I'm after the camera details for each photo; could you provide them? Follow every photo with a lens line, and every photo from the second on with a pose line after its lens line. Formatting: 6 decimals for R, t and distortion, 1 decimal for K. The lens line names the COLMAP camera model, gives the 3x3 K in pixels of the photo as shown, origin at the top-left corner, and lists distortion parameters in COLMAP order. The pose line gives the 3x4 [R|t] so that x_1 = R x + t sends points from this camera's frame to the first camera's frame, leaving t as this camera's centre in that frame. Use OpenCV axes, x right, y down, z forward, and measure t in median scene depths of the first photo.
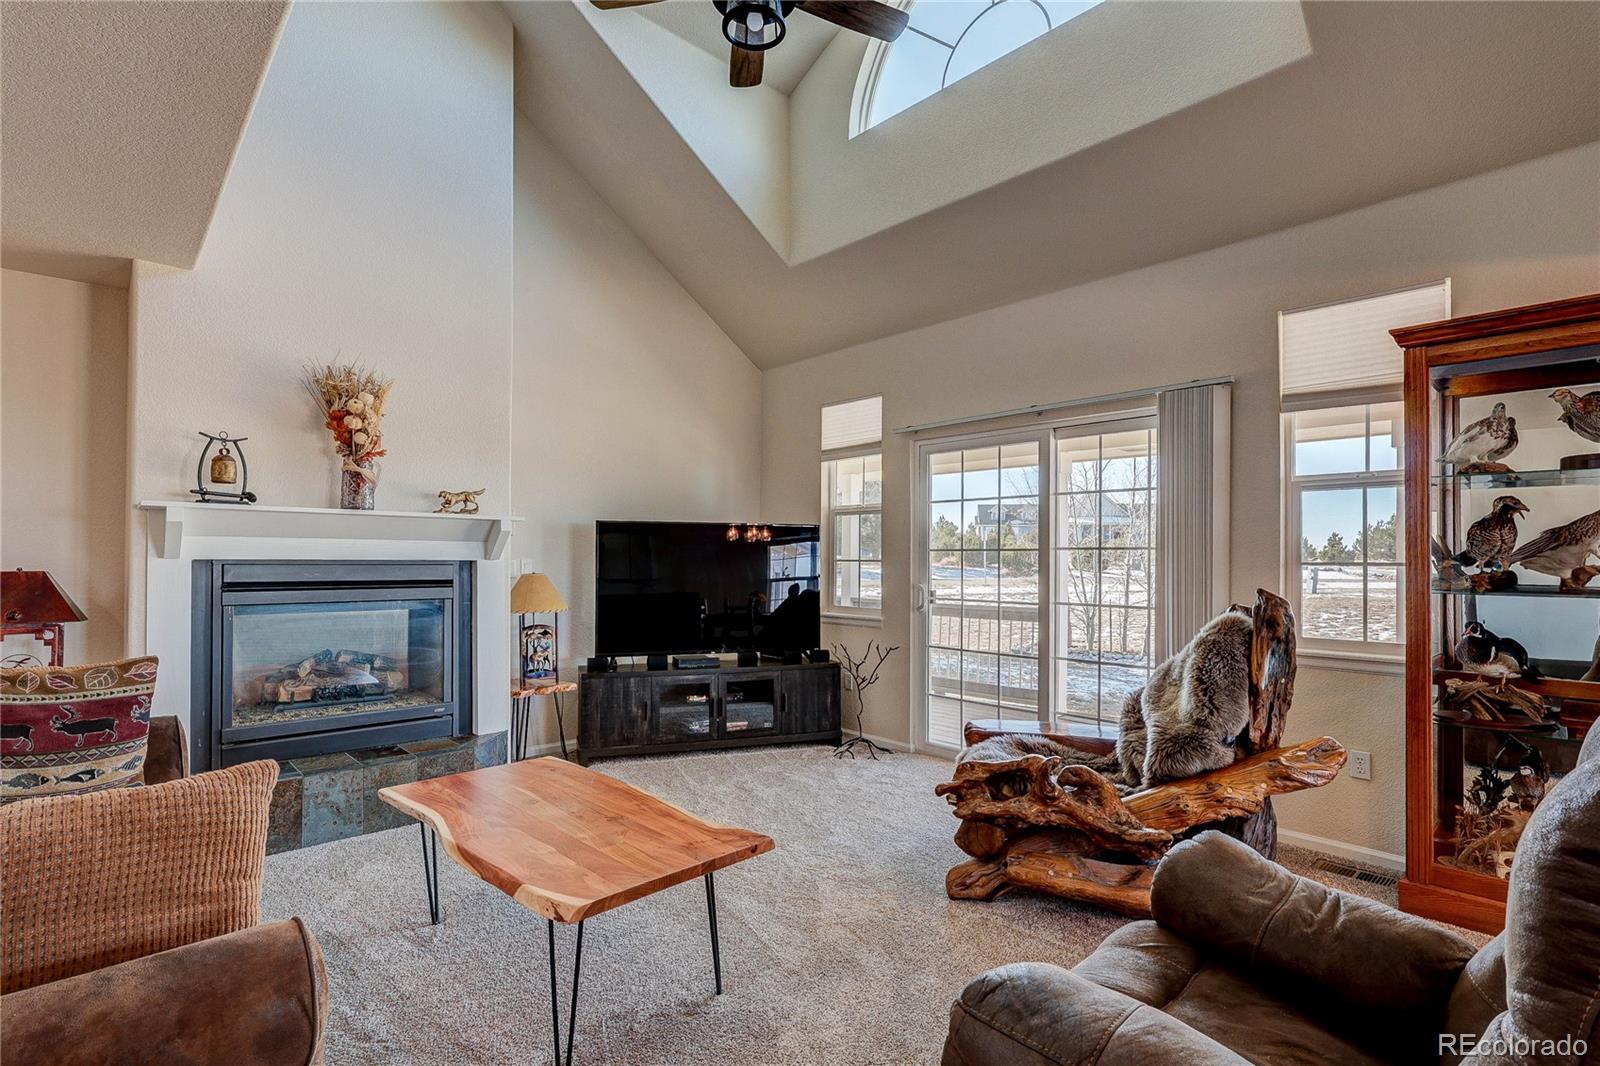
lens RADIAL K [[766.1, 0, 803.5], [0, 766.1, 550.9], [0, 0, 1]] dist [-0.000913, -0.000072]
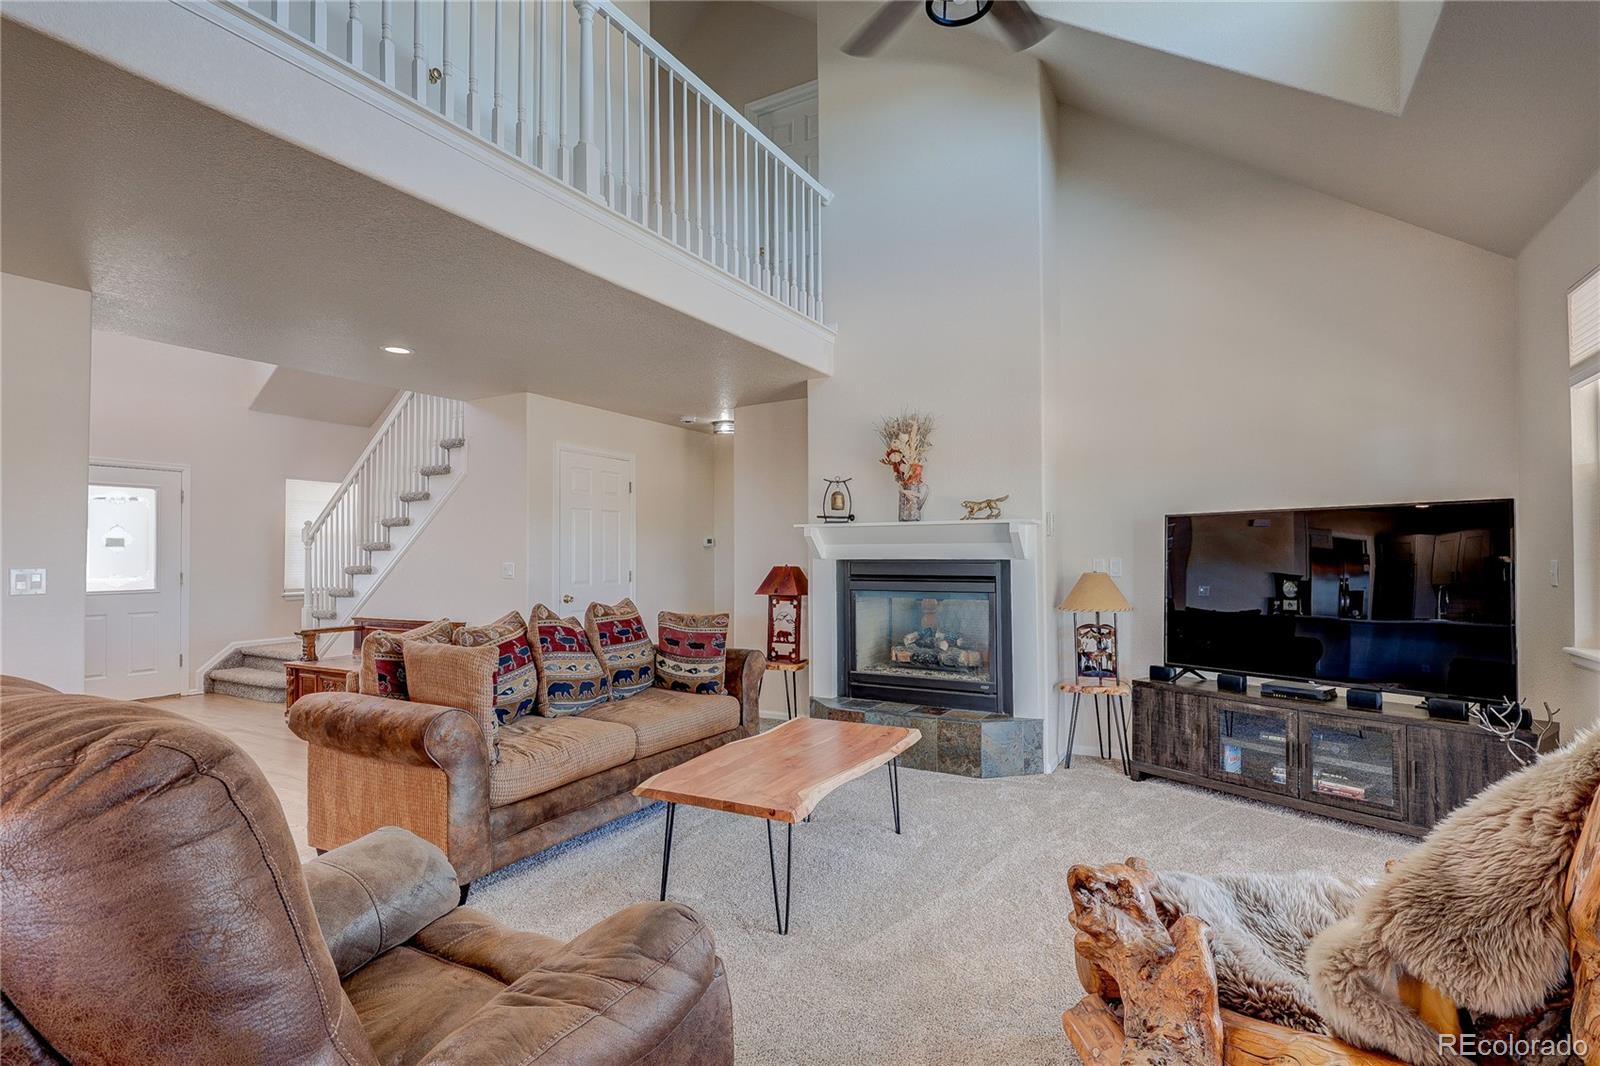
lens RADIAL K [[766.1, 0, 803.5], [0, 766.1, 550.9], [0, 0, 1]] dist [-0.000913, -0.000072]
pose [[0.299260, -0.014820, -0.954057, 0.486867], [0.013280, 0.999847, -0.011366, 0.007451], [0.954079, -0.009268, 0.299411, 0.333829]]
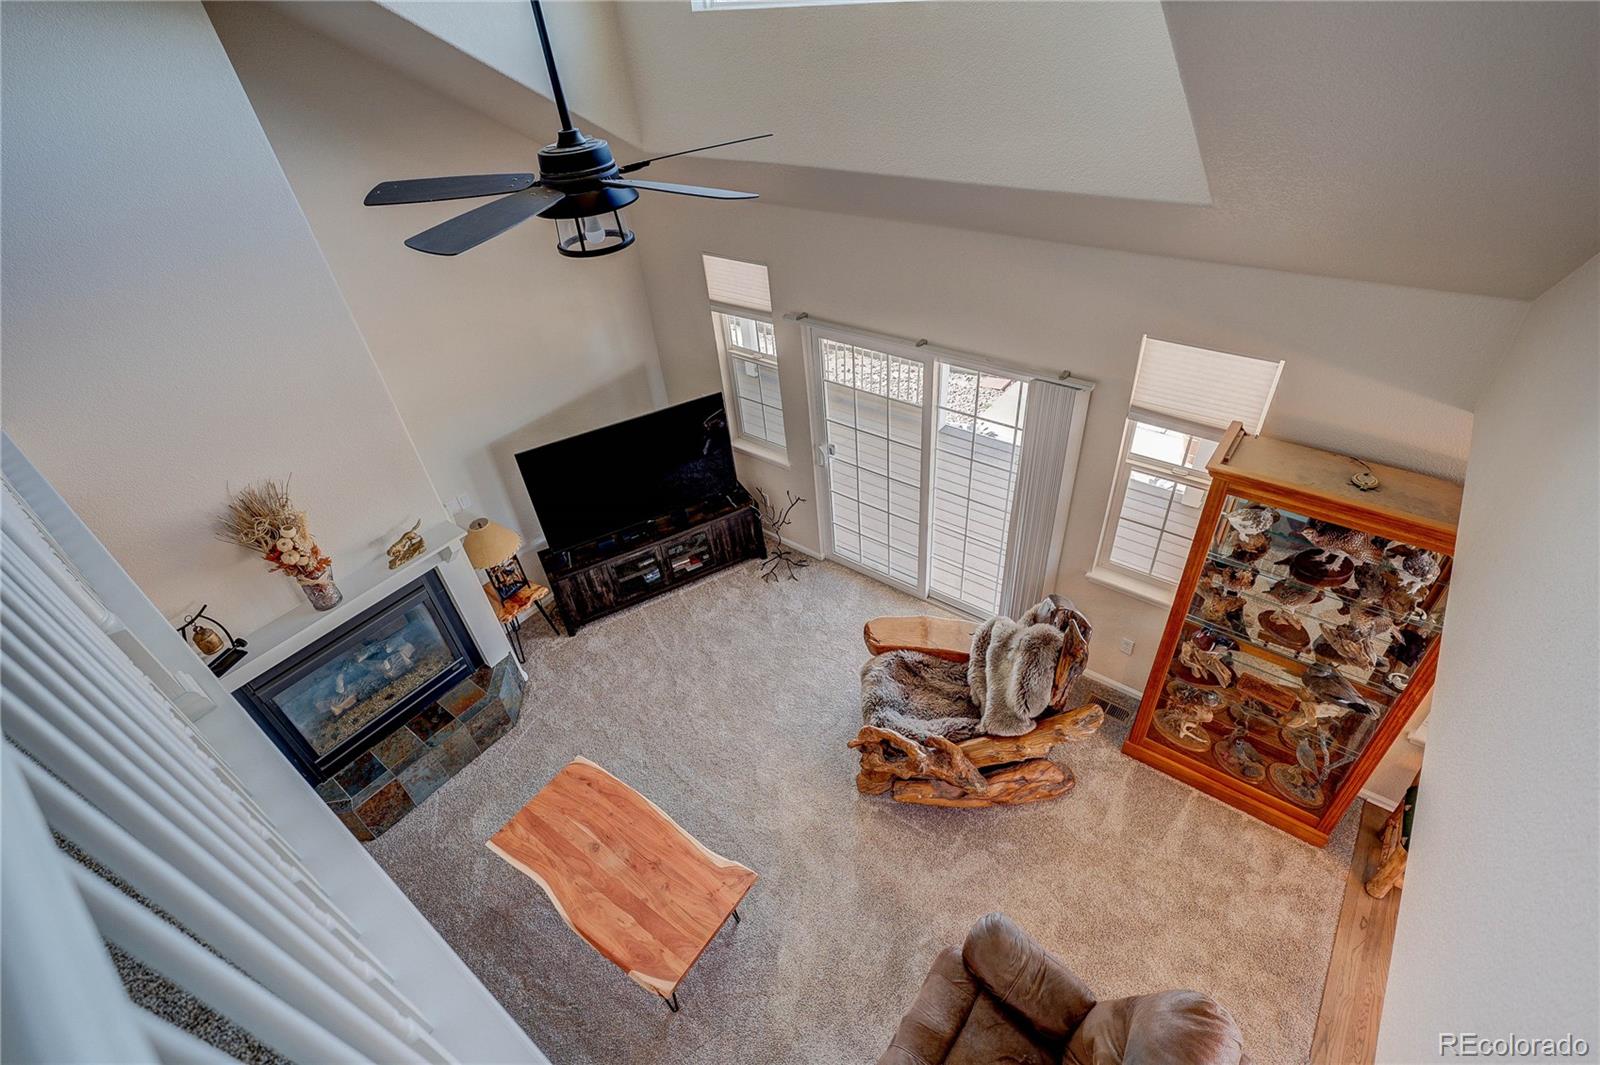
lens RADIAL K [[737.1, 0, 804.0], [0, 737.1, 532.9], [0, 0, 1]] dist [-0.000317, -0.000169]
pose [[0.984084, -0.161807, 0.073463, 0.030644], [0.080278, 0.773610, 0.628557, -0.587702], [-0.158537, -0.612655, 0.774286, 0.090852]]
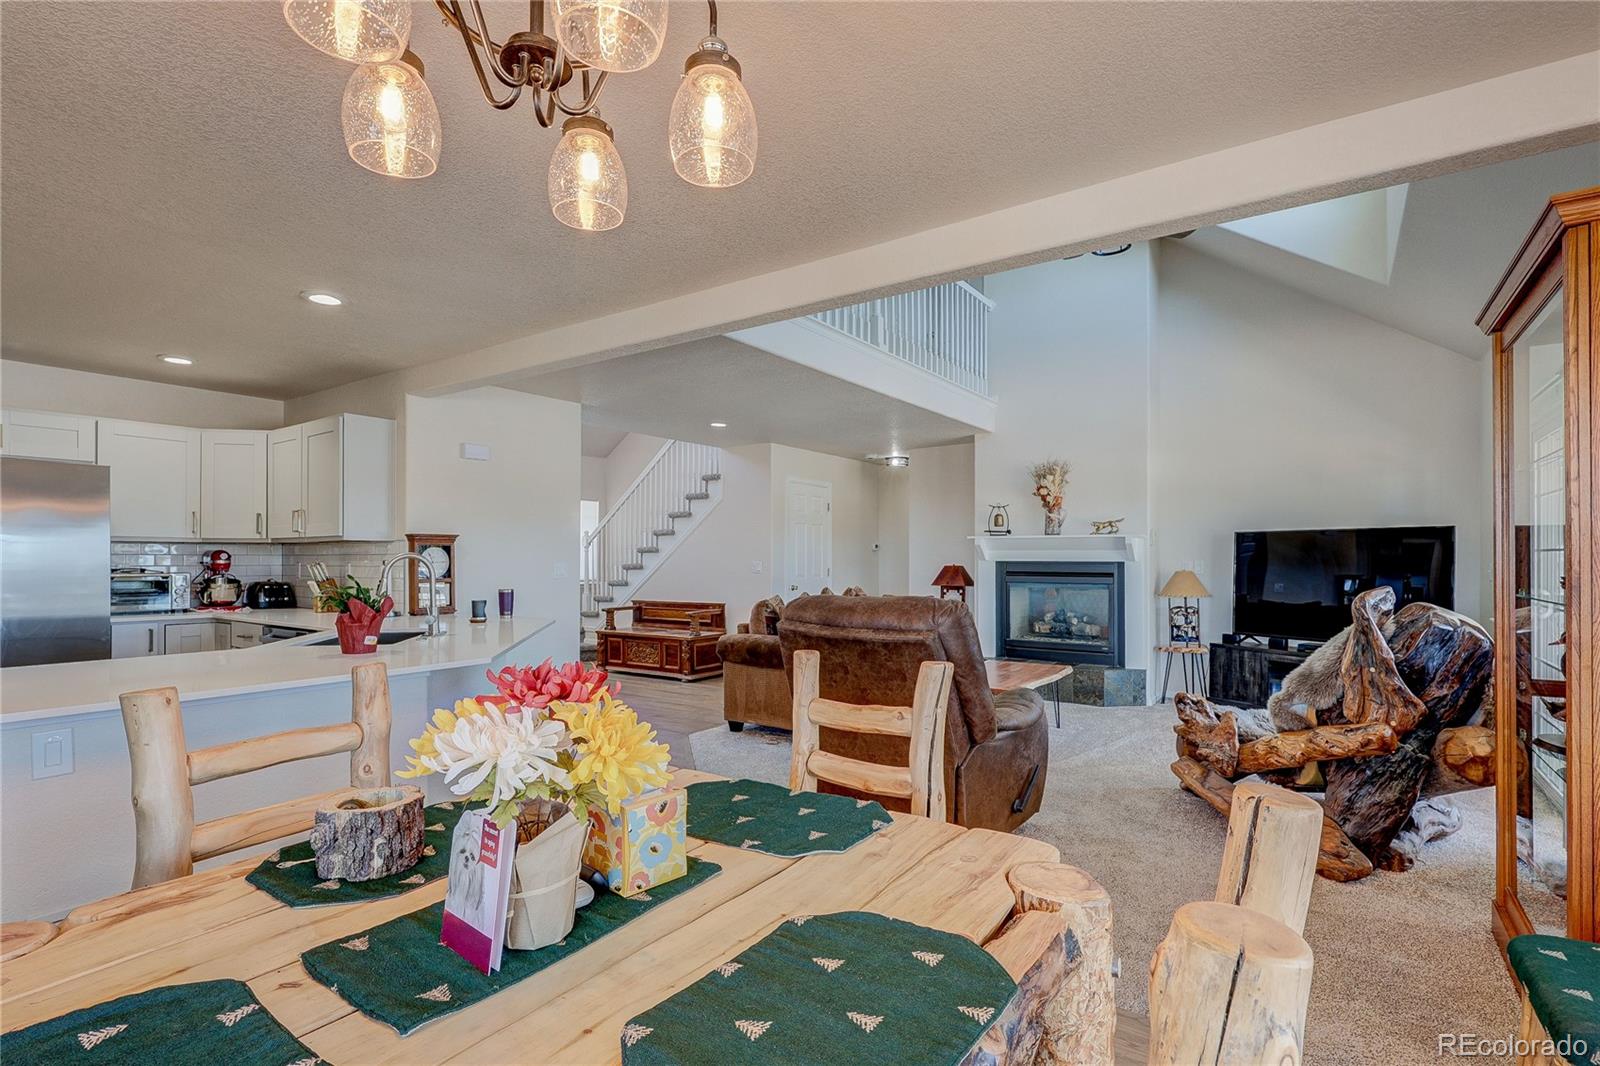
lens RADIAL K [[765.2, 0, 801.6], [0, 765.2, 565.9], [0, 0, 1]] dist [-0.002214, -0.000212]
pose [[0.208109, 0.003748, -0.978098, 0.915230], [0.008017, 0.999953, 0.005538, 0.006311], [0.978073, -0.008994, 0.208069, -0.016602]]
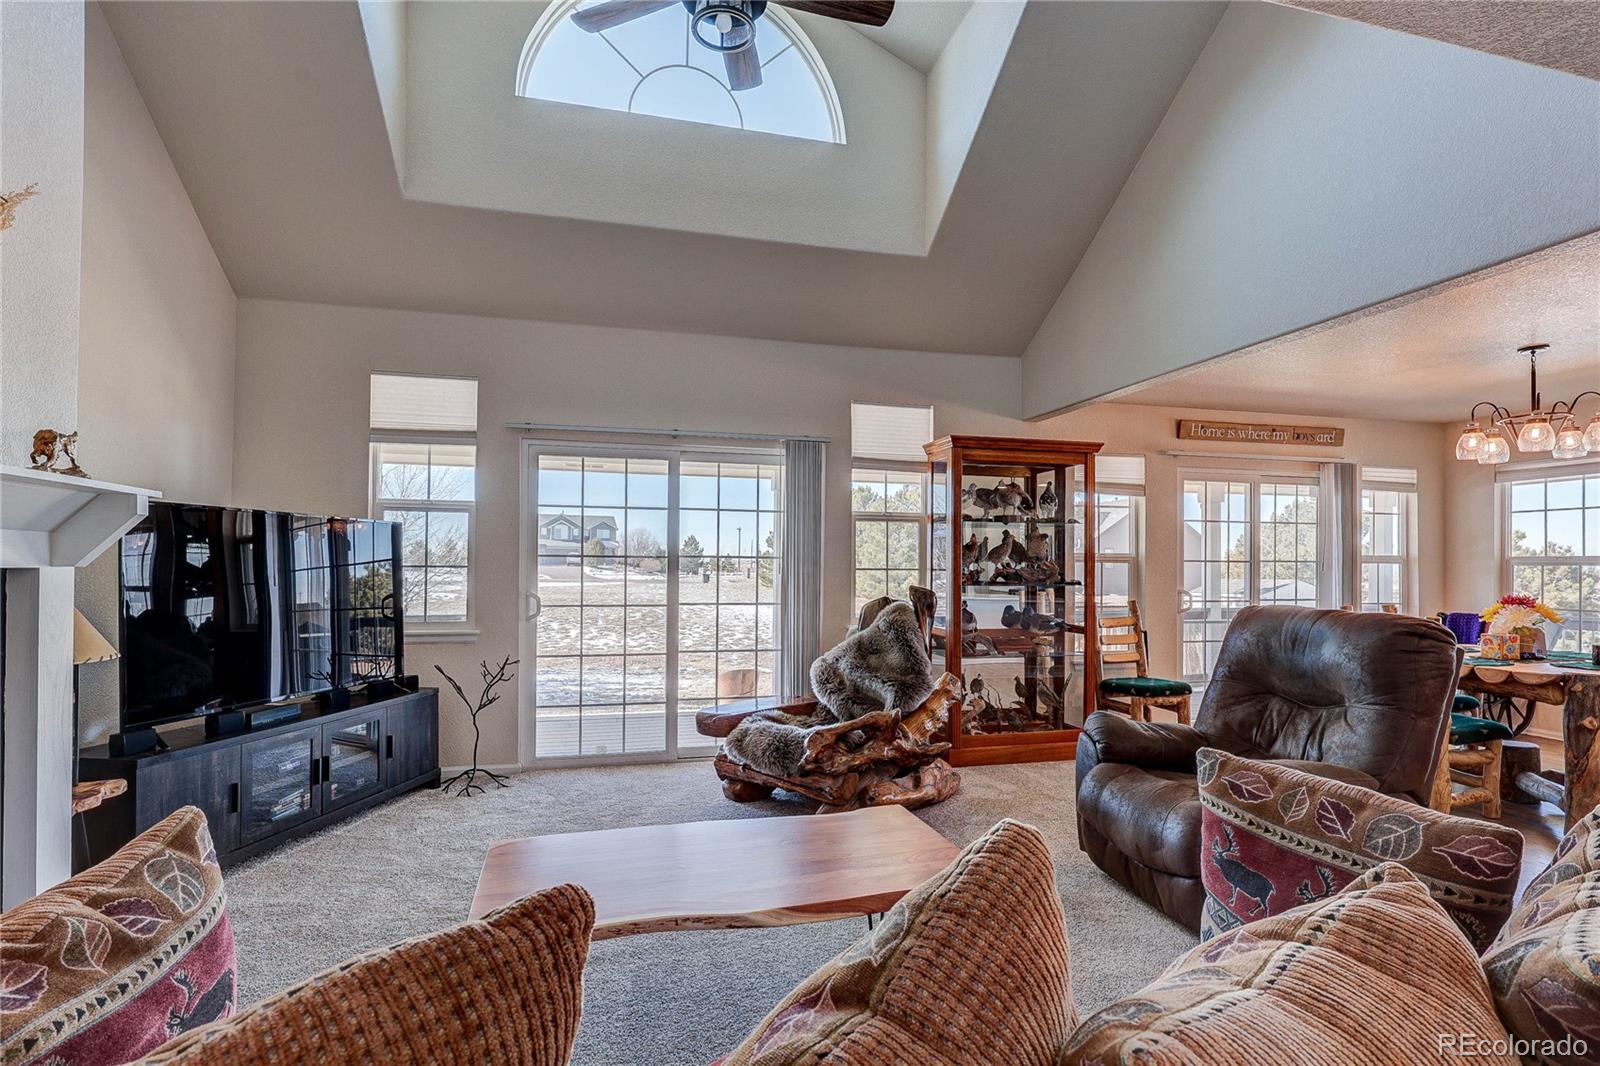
lens RADIAL K [[766.1, 0, 803.5], [0, 766.1, 550.9], [0, 0, 1]] dist [-0.000913, -0.000072]
pose [[0.480527, 0.019912, 0.876754, -0.557244], [-0.010717, 0.999801, -0.016832, 0.006492], [-0.876914, -0.001308, 0.480645, 0.274583]]
